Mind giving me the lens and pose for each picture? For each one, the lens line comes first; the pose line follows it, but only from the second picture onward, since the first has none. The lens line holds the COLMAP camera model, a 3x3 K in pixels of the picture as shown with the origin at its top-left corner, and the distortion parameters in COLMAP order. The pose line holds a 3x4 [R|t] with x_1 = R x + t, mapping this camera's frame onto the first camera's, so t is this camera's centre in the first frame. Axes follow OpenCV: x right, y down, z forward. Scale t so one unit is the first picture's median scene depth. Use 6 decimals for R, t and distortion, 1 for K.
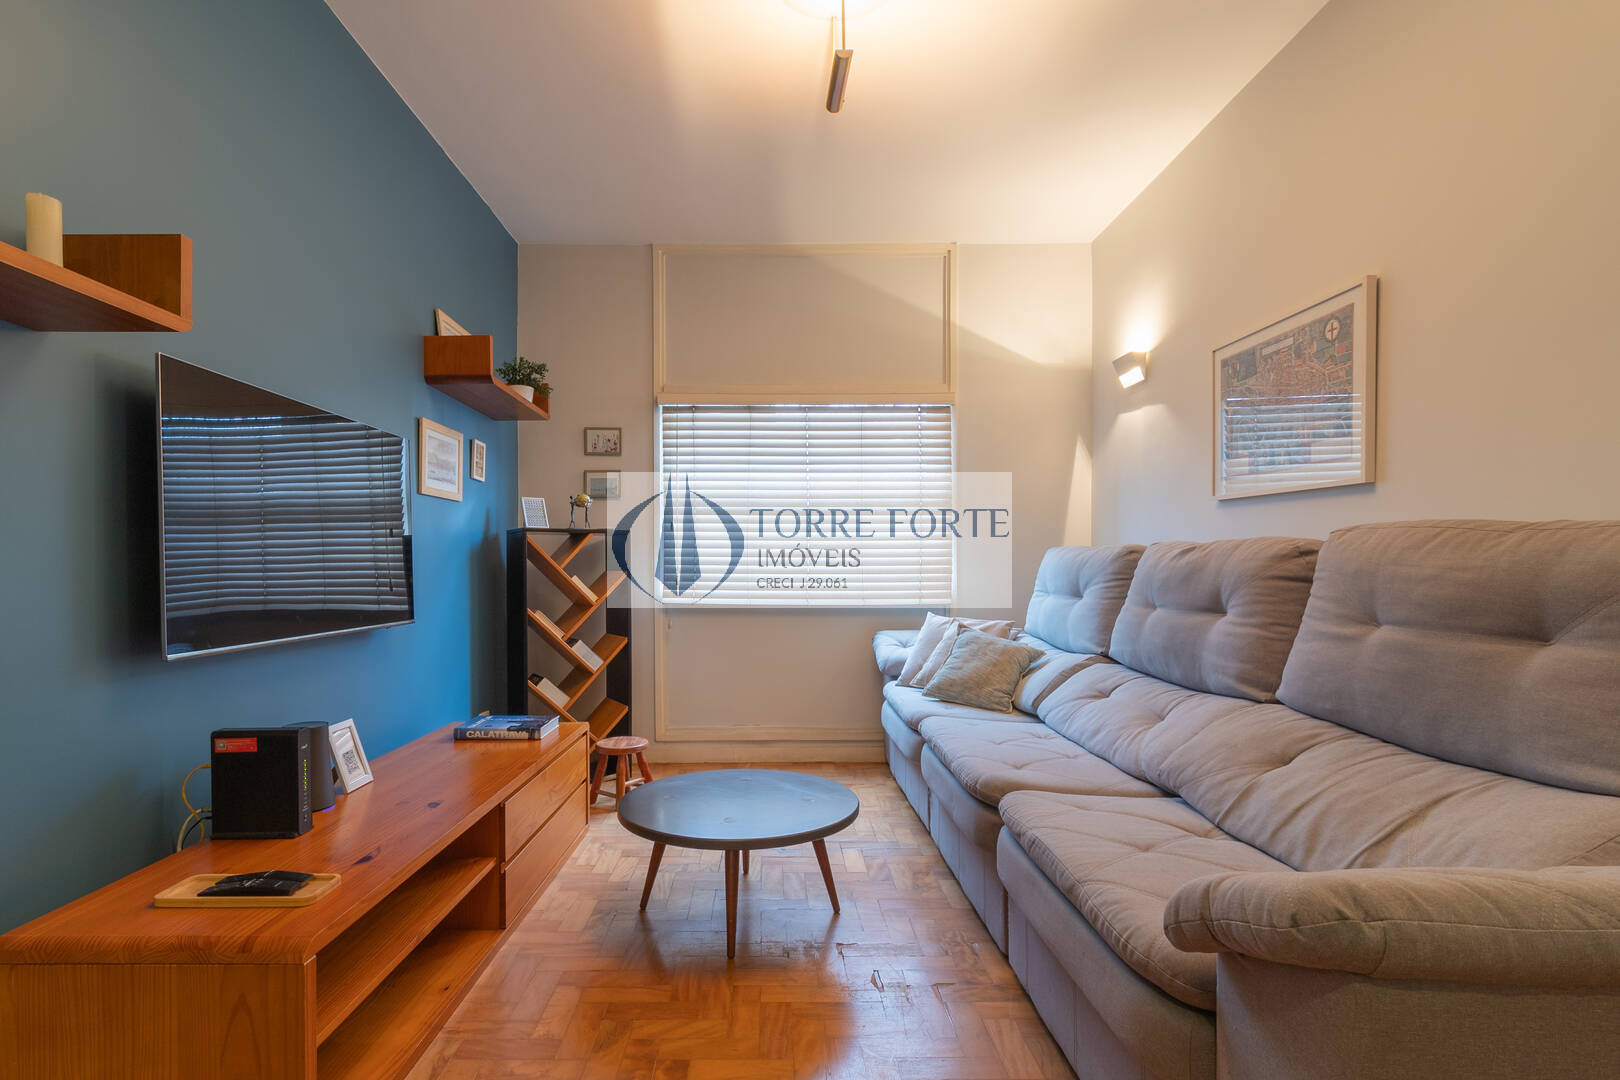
lens RADIAL K [[789.9, 0, 775.5], [0, 789.9, 568.2], [0, 0, 1]] dist [0.000406, 0.000233]
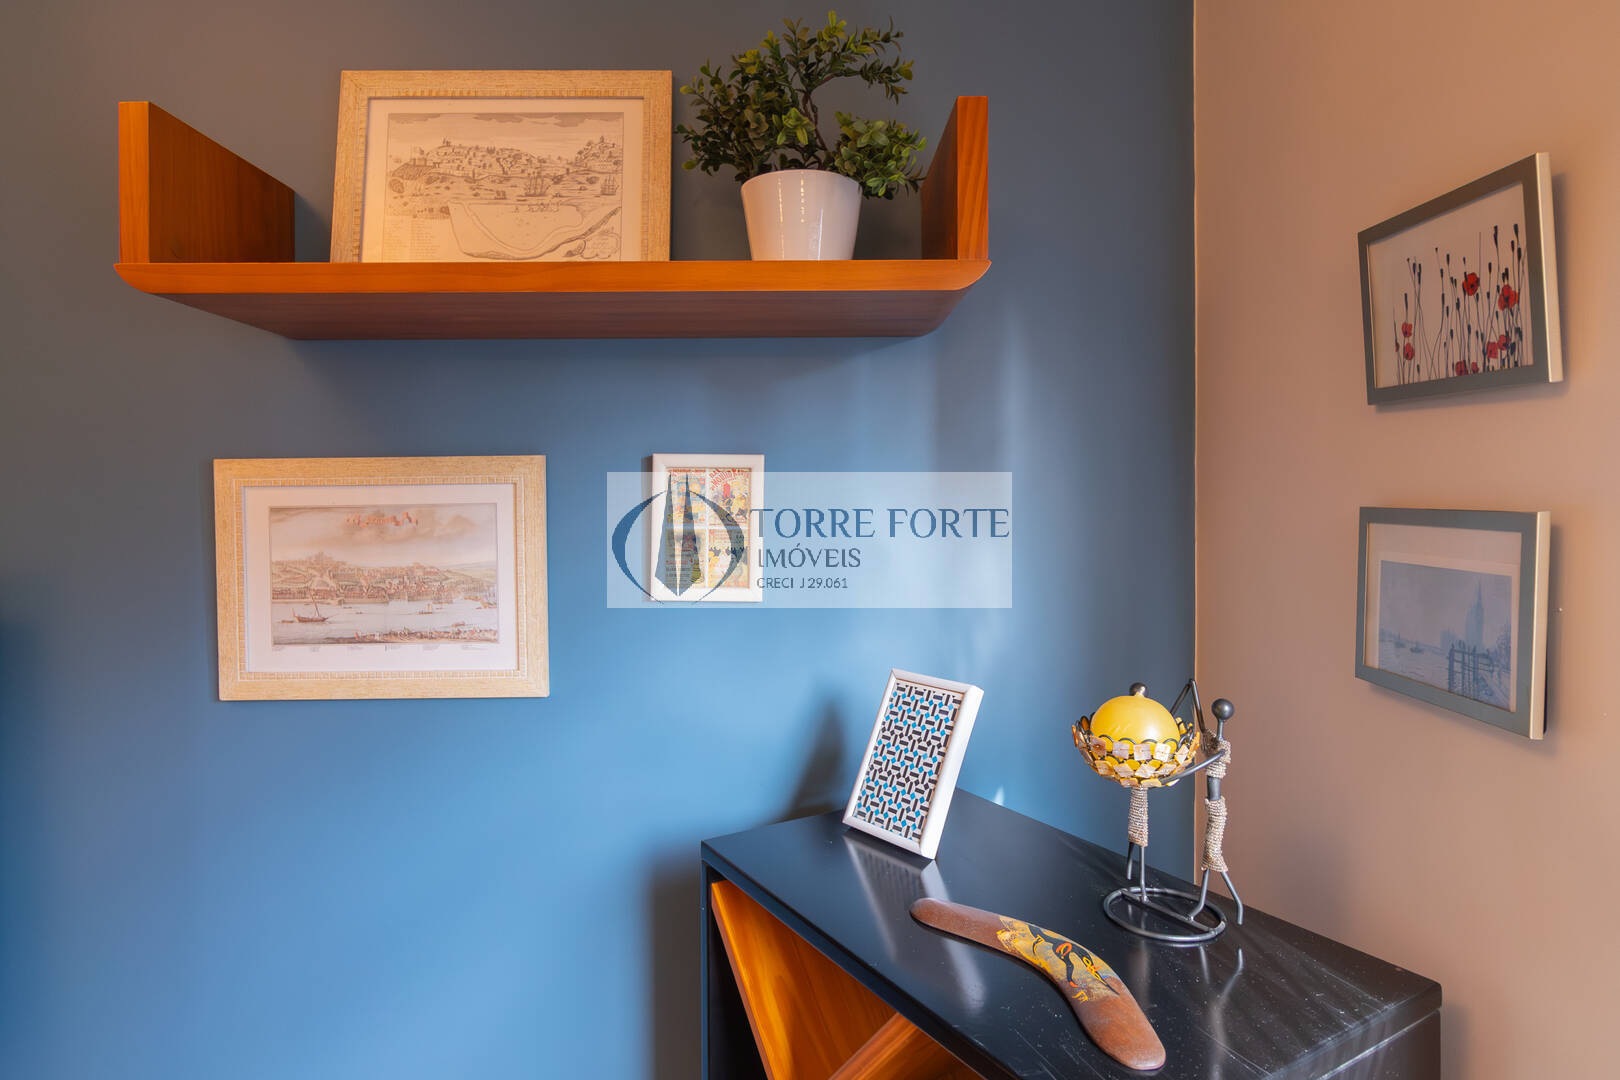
lens RADIAL K [[887.8, 0, 808.6], [0, 887.8, 508.4], [0, 0, 1]] dist [-0.000131, -0.000128]
pose [[0.010892, 0.006635, -0.999919, -0.085567], [0.000874, 0.999978, 0.006645, -0.167579], [0.999940, -0.000946, 0.010886, 1.188218]]
